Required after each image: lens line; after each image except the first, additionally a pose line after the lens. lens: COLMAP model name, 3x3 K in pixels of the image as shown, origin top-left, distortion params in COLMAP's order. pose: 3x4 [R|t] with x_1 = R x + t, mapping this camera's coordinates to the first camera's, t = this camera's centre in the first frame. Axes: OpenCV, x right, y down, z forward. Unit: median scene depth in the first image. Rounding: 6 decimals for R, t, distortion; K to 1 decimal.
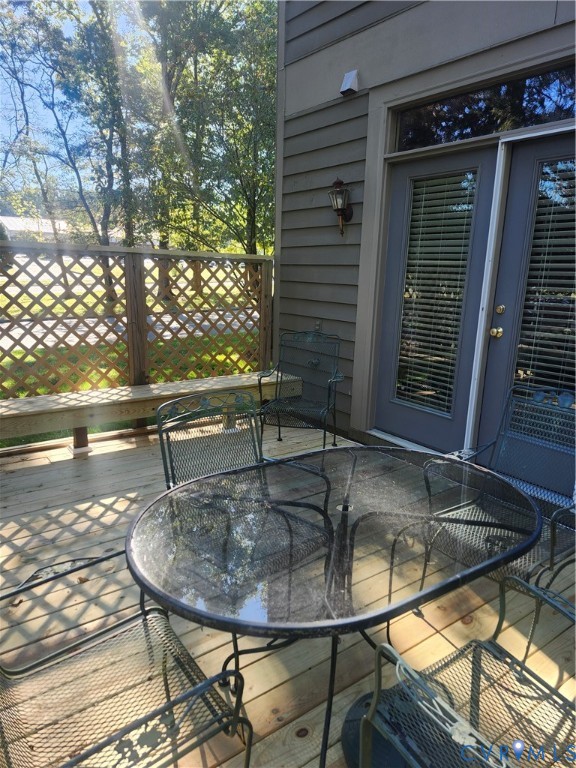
lens RADIAL K [[528.4, 0, 289.6], [0, 528.4, 387.8], [0, 0, 1]] dist [0.026362, -0.014355]
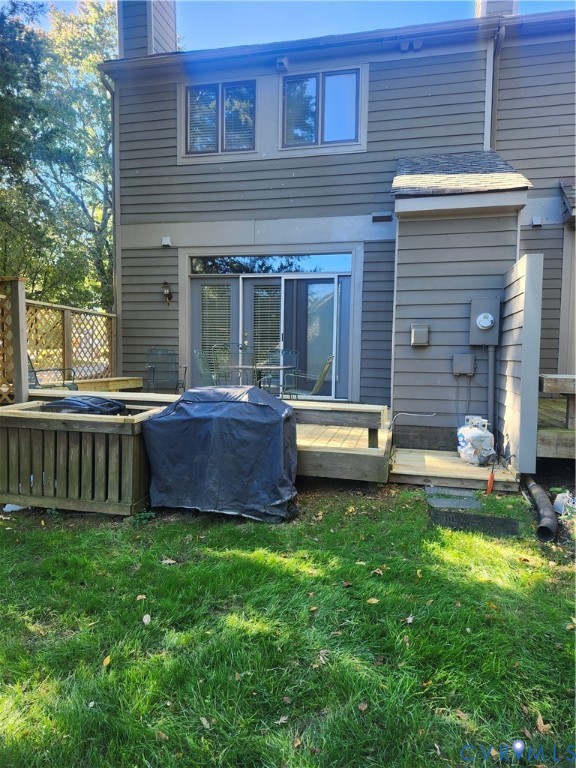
lens RADIAL K [[528.4, 0, 286.0], [0, 528.4, 389.7], [0, 0, 1]] dist [0.026362, -0.014355]
pose [[0.760879, -0.043661, 0.647424, -1.004299], [0.146206, 0.983613, -0.105494, 0.371208], [-0.632208, 0.174926, 0.754794, -0.939942]]
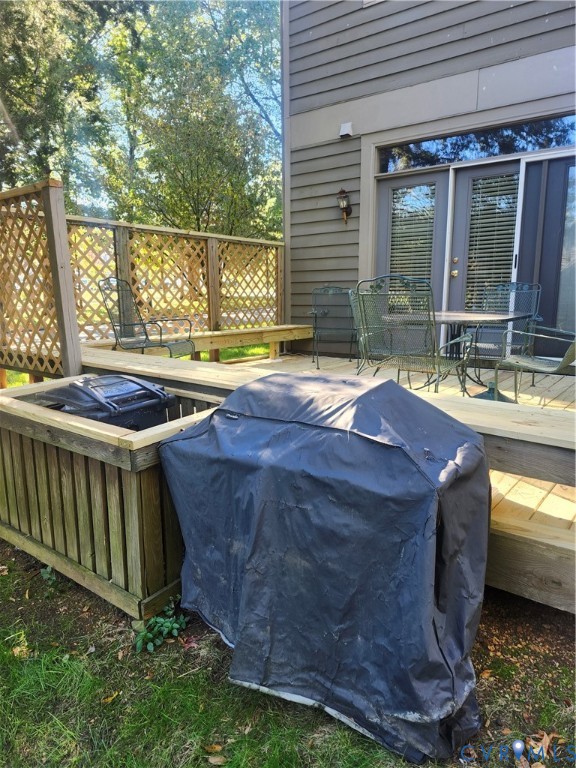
lens RADIAL K [[528.4, 0, 292.4], [0, 528.4, 387.1], [0, 0, 1]] dist [0.026362, -0.014355]
pose [[0.963631, -0.070921, 0.257652, -0.511870], [0.083619, 0.995748, -0.038653, 0.248041], [-0.253816, 0.058792, 0.965464, -0.462075]]
